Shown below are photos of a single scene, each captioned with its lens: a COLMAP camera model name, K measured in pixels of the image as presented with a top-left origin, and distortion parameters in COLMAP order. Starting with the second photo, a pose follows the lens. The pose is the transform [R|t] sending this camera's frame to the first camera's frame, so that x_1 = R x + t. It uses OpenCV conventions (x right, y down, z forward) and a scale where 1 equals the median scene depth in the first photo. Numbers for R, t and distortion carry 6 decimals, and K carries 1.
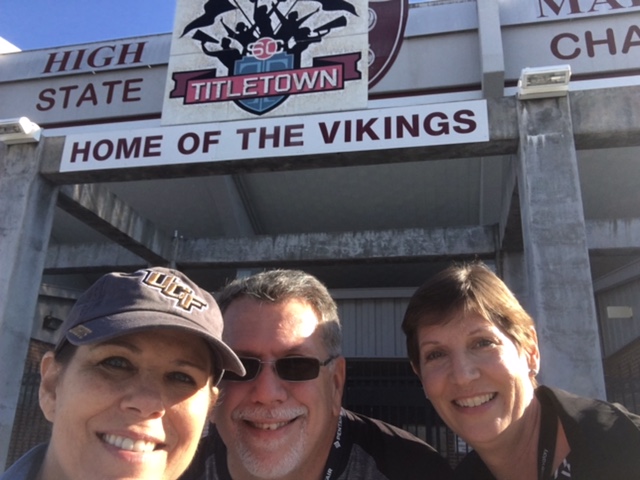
lens RADIAL K [[638.7, 0, 317.8], [0, 638.7, 240.4], [0, 0, 1]] dist [-0.010933, 0.000000]
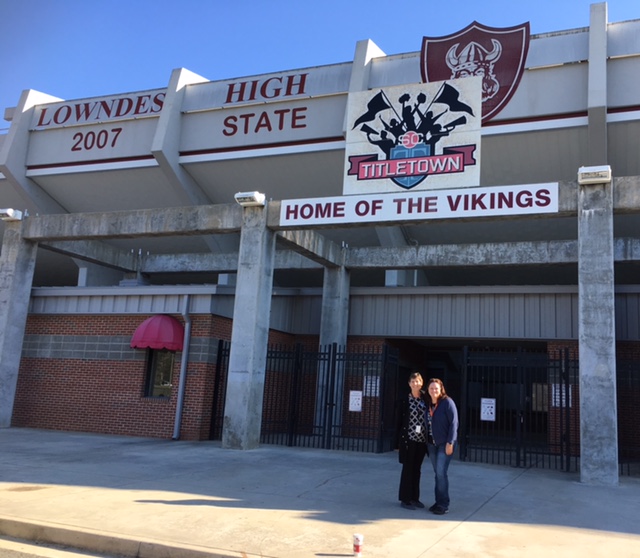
lens RADIAL K [[735.0, 0, 321.0], [0, 735.0, 279.3], [0, 0, 1]] dist [-0.008242, 0.000000]
pose [[0.981583, -0.005744, -0.190952, 0.036871], [0.034307, 0.988599, 0.146613, -0.236866], [0.187933, -0.150464, 0.970588, -0.742093]]
